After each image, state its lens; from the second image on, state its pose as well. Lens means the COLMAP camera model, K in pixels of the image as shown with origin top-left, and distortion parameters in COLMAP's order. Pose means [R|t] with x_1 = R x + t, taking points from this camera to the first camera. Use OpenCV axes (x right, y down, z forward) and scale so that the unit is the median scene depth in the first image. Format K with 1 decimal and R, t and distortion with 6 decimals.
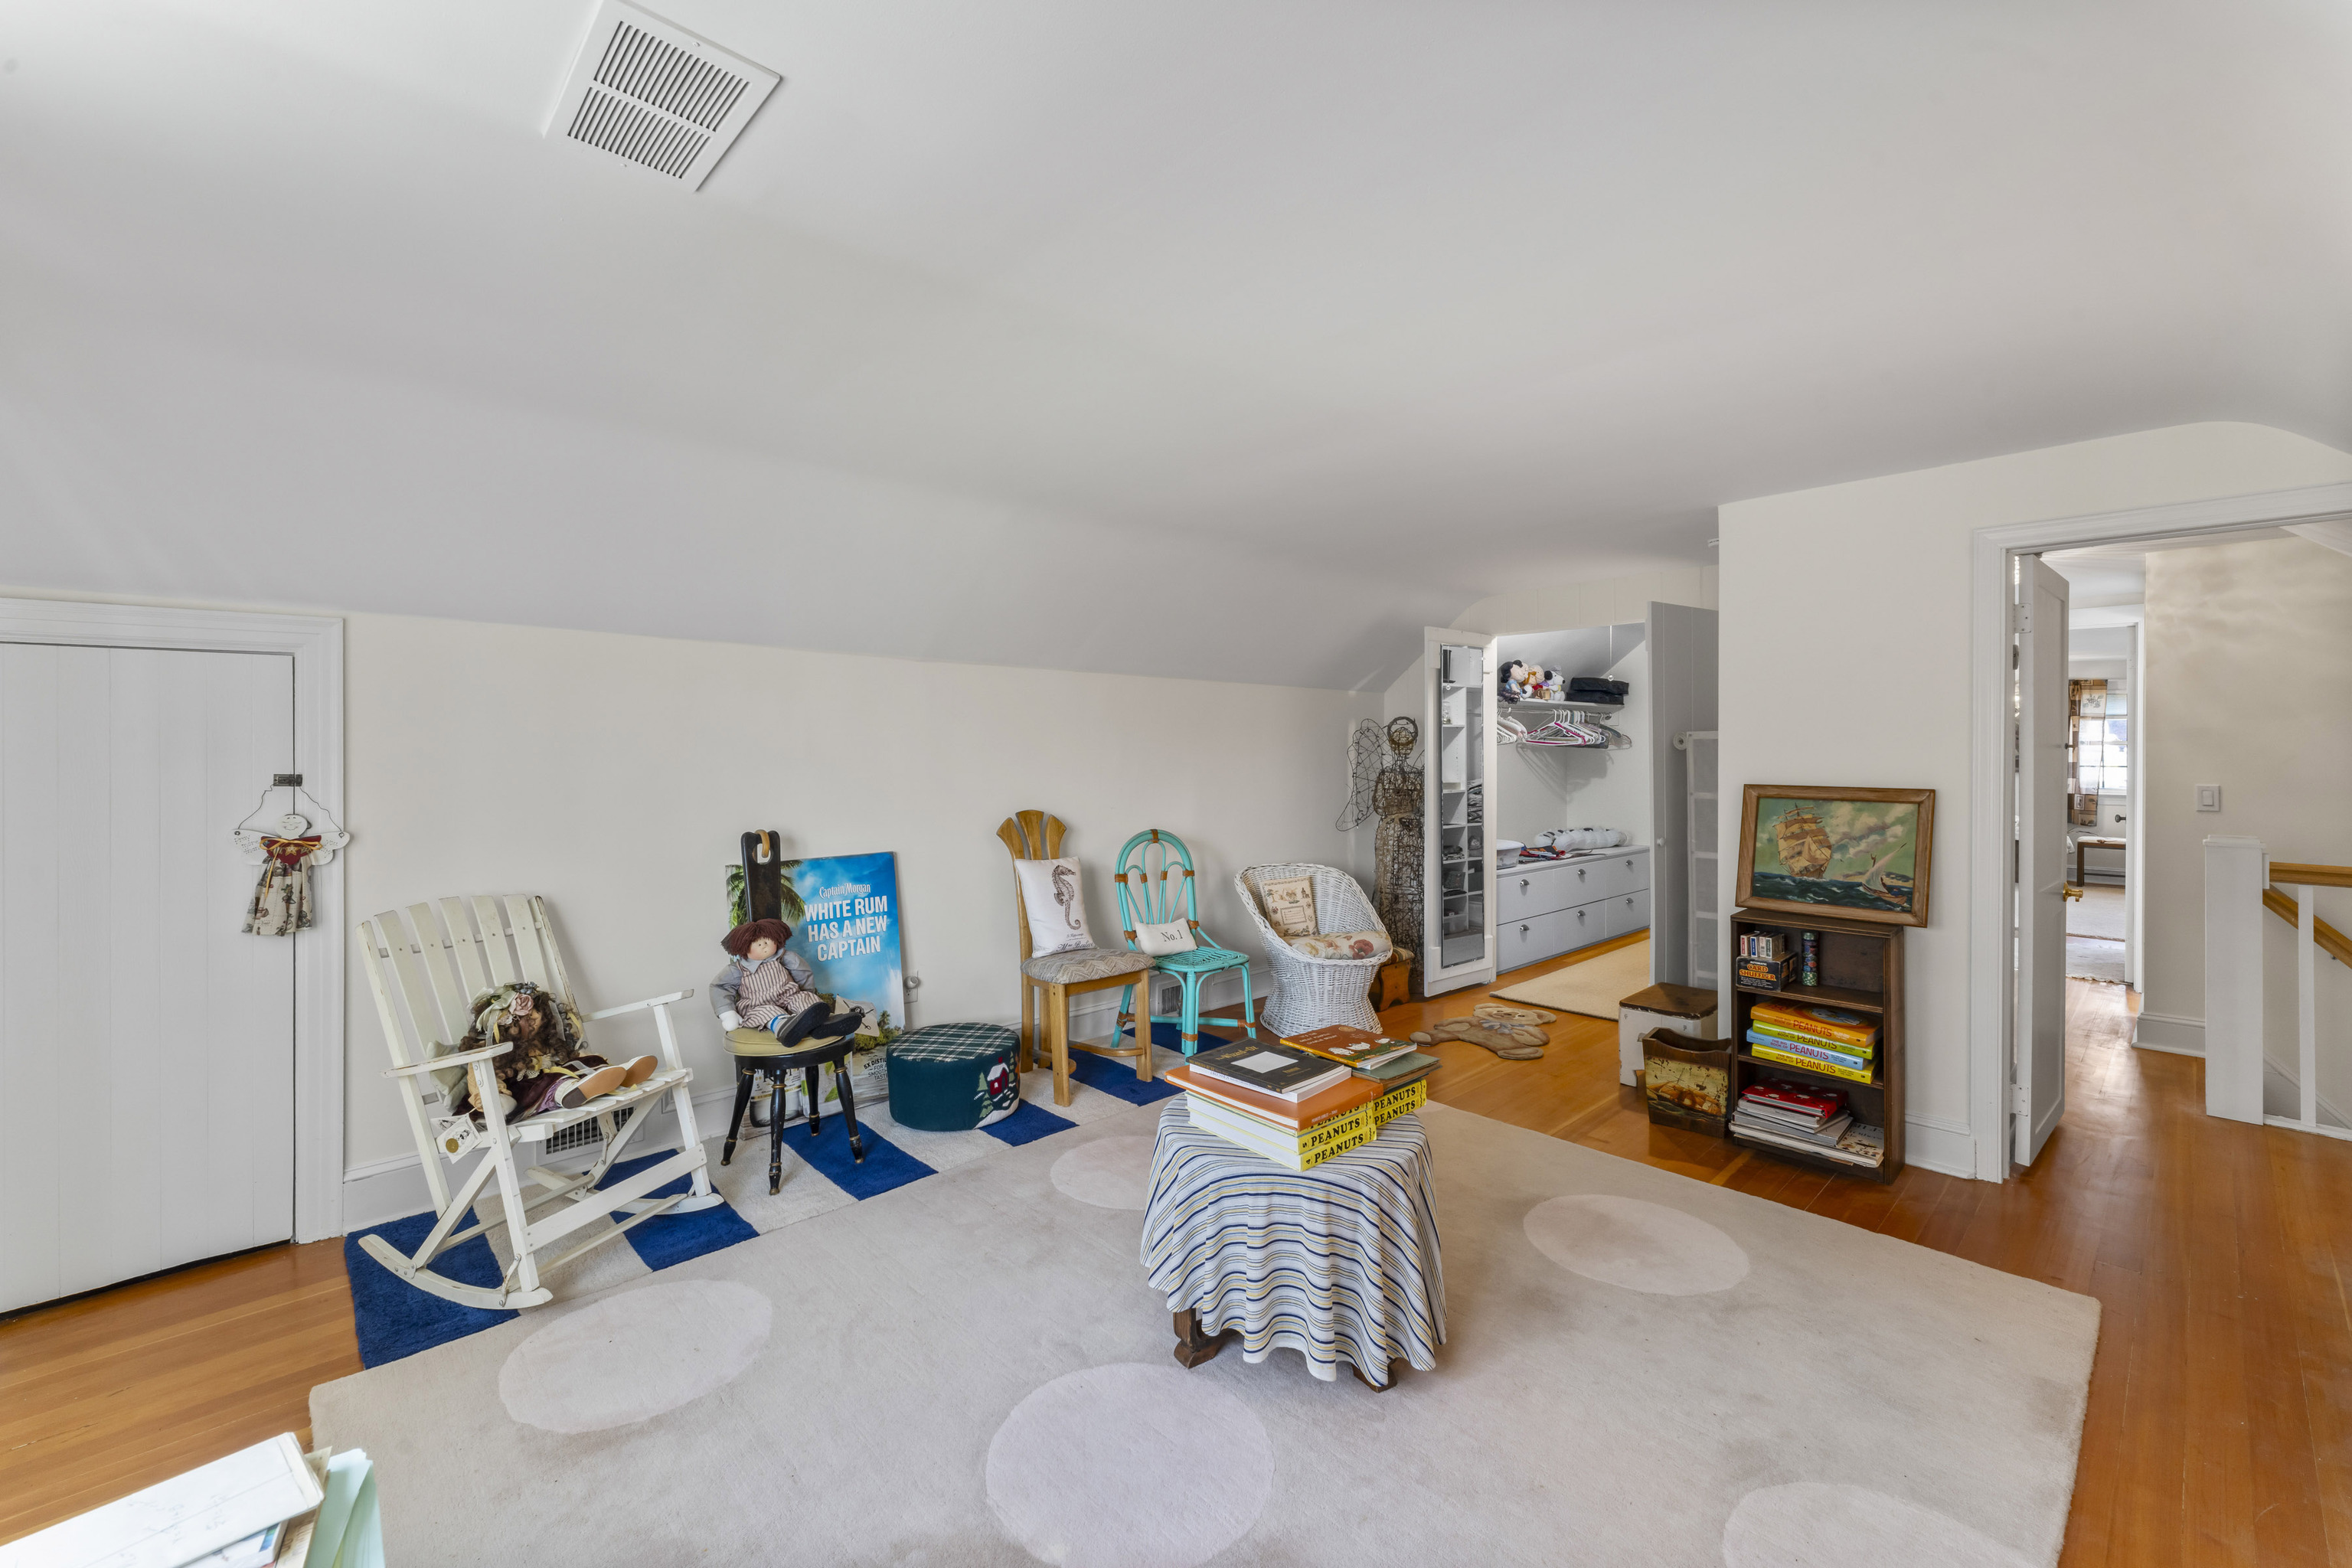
lens RADIAL K [[947.3, 0, 1158.6], [0, 947.3, 755.4], [0, 0, 1]] dist [0.006946, -0.000285]
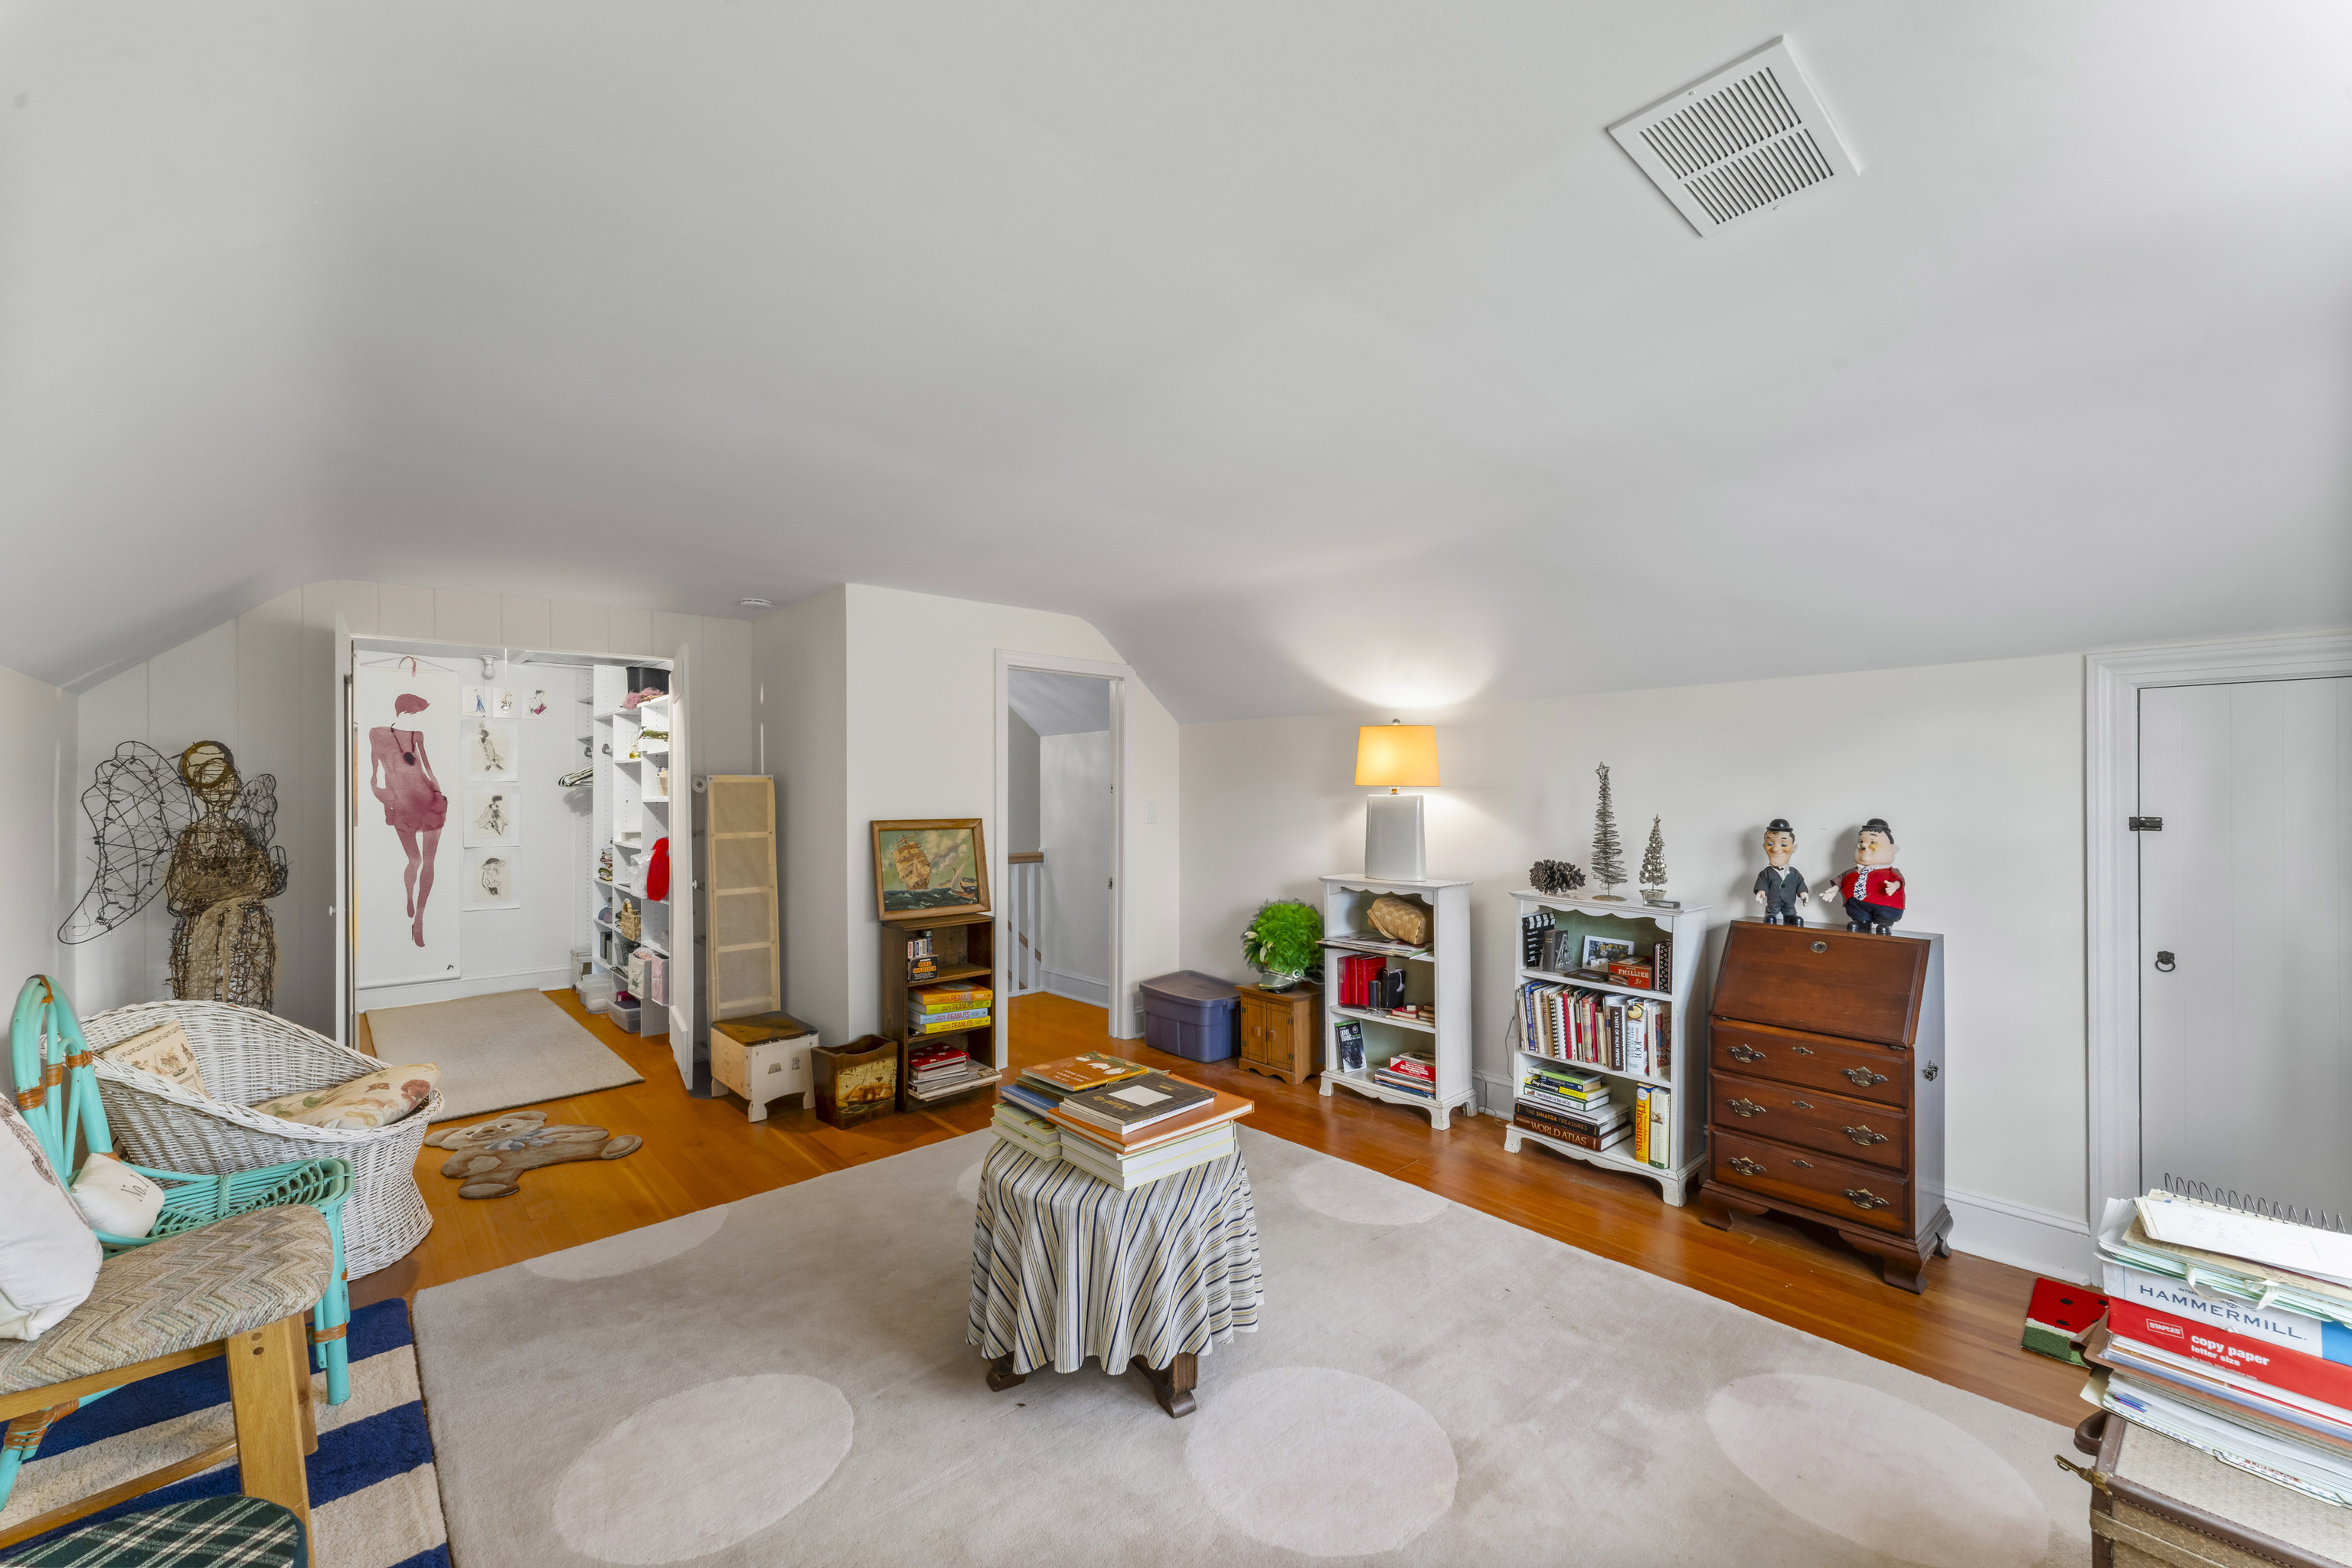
lens RADIAL K [[947.3, 0, 1170.2], [0, 947.3, 787.7], [0, 0, 1]] dist [0.006946, -0.000285]
pose [[0.014421, 0.002346, 0.999893, -0.585868], [0.009033, 0.999956, -0.002477, -0.005093], [-0.999855, 0.009068, 0.014399, 0.606439]]
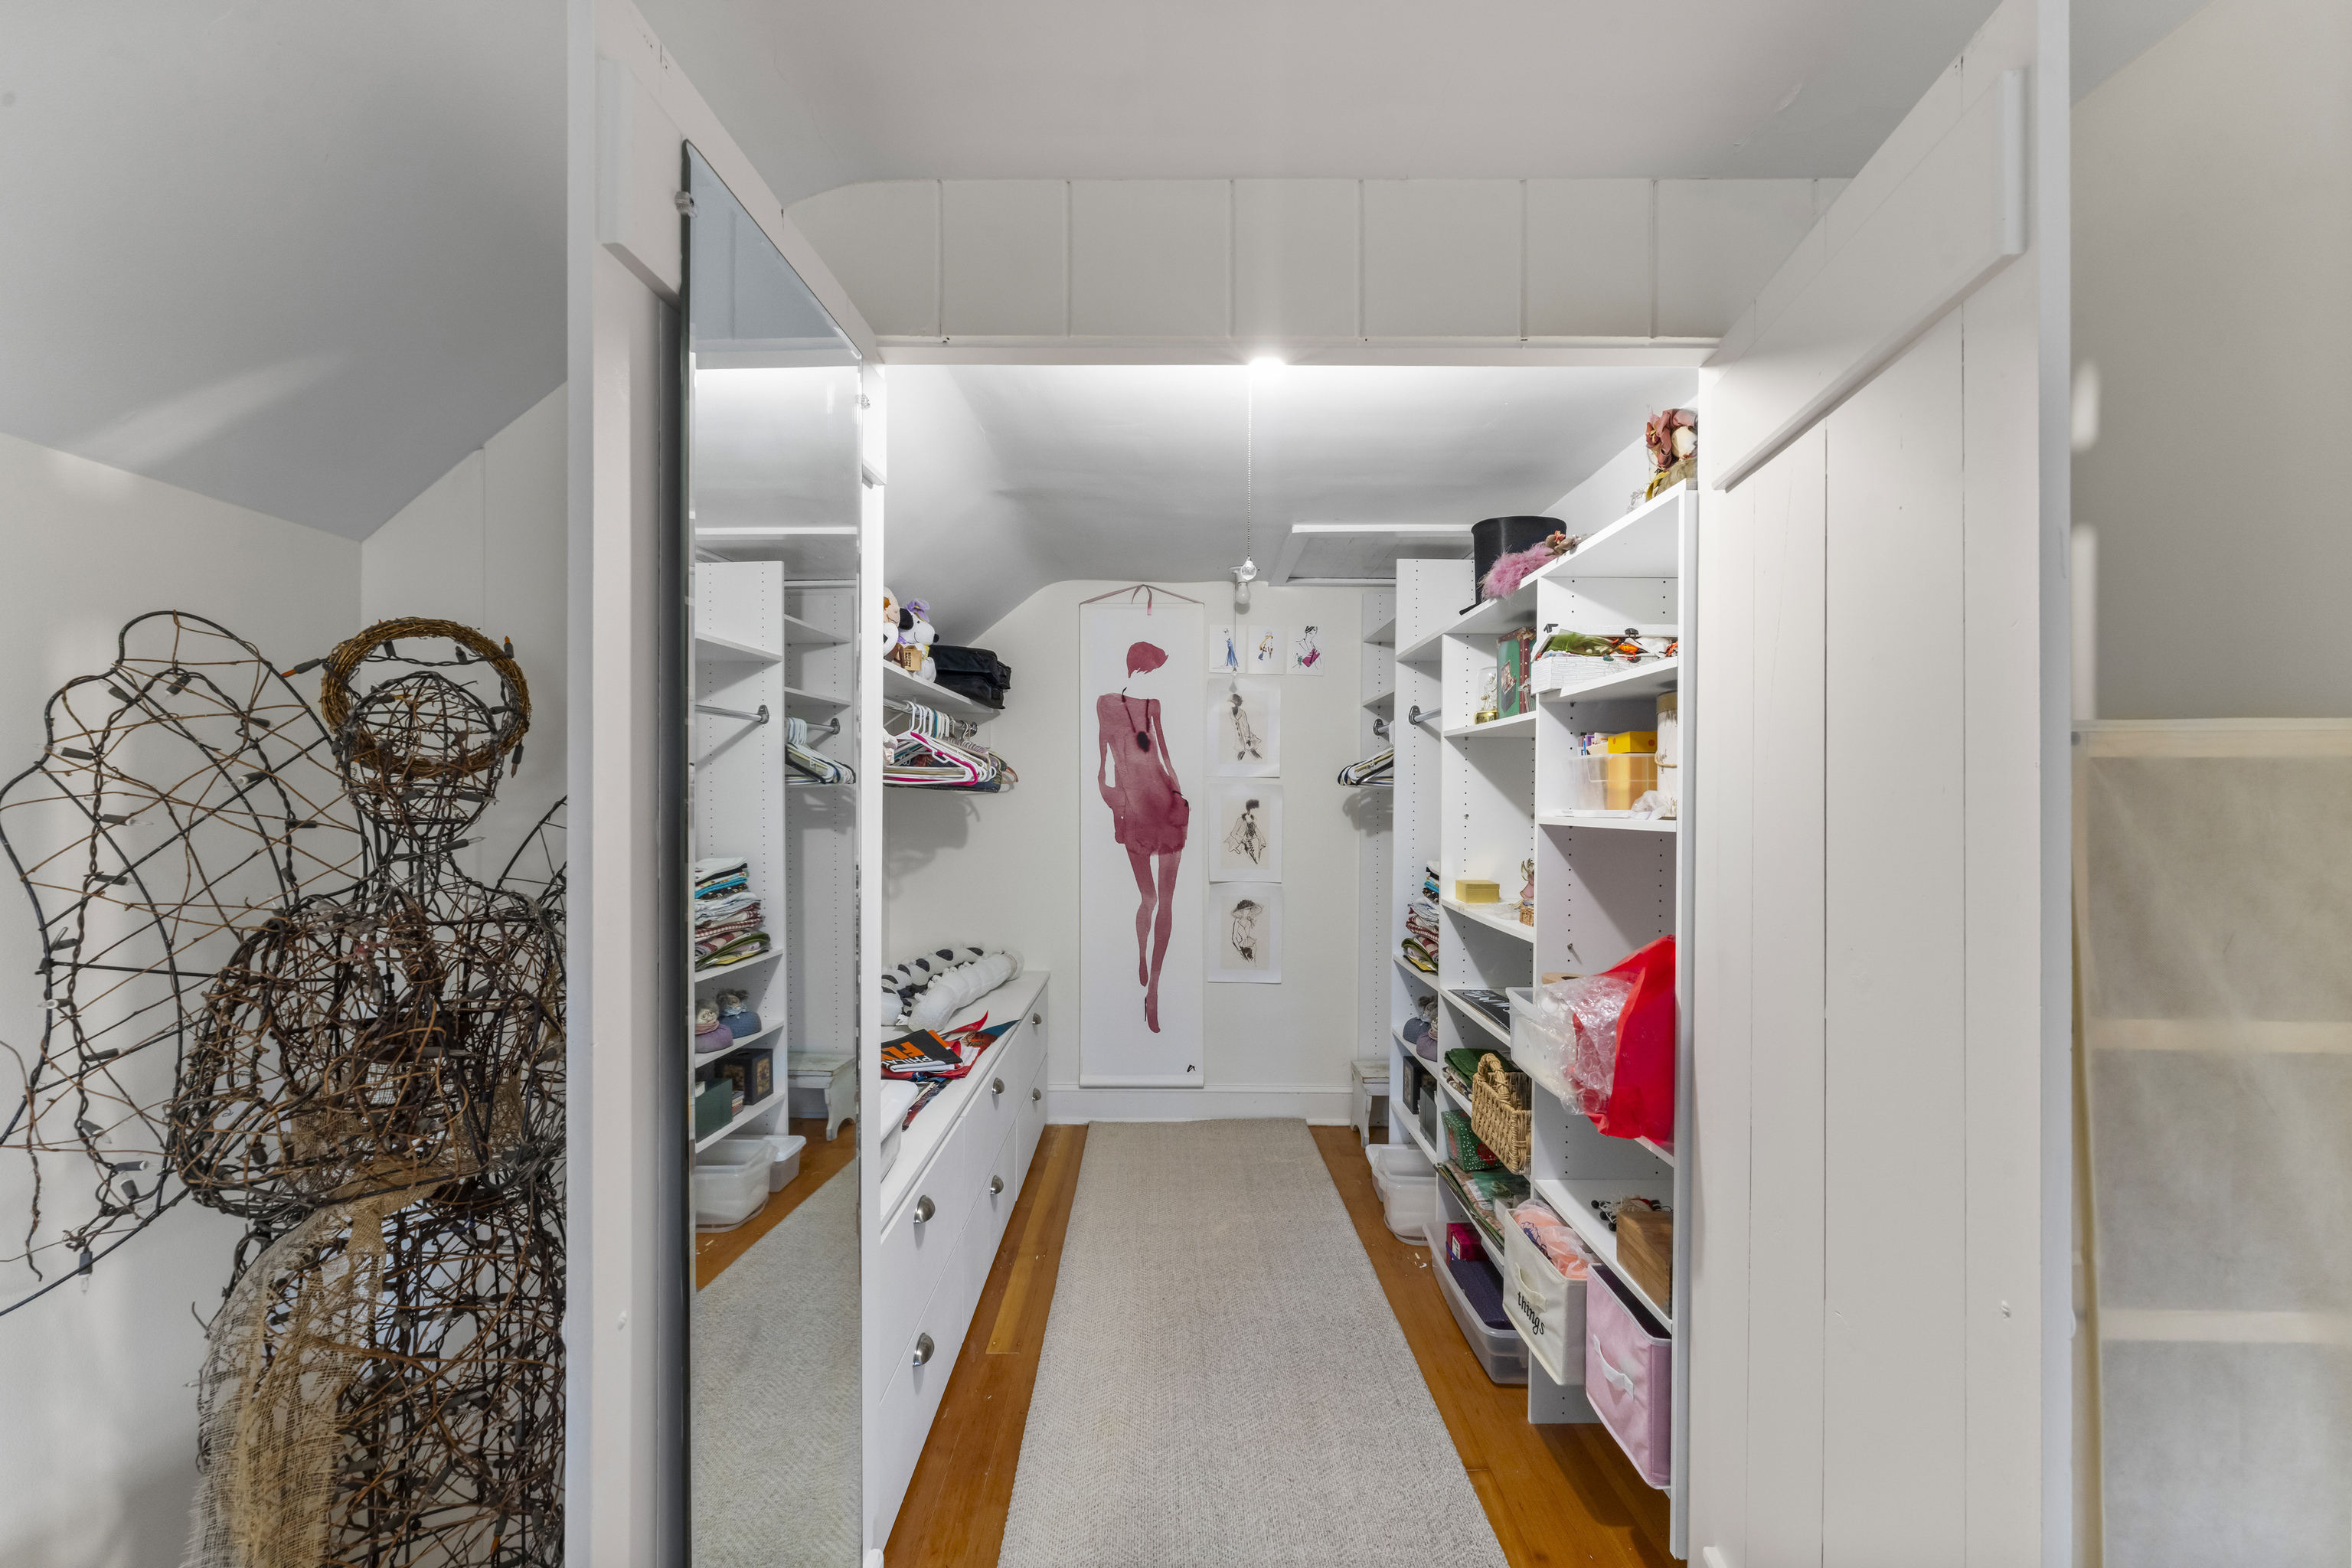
lens RADIAL K [[947.3, 0, 1186.3], [0, 947.3, 797.8], [0, 0, 1]] dist [0.006946, -0.000285]
pose [[0.658658, 0.000170, 0.752443, 0.355207], [-0.002045, 0.999997, 0.001565, -0.010462], [-0.752440, -0.002570, 0.658656, 1.266265]]
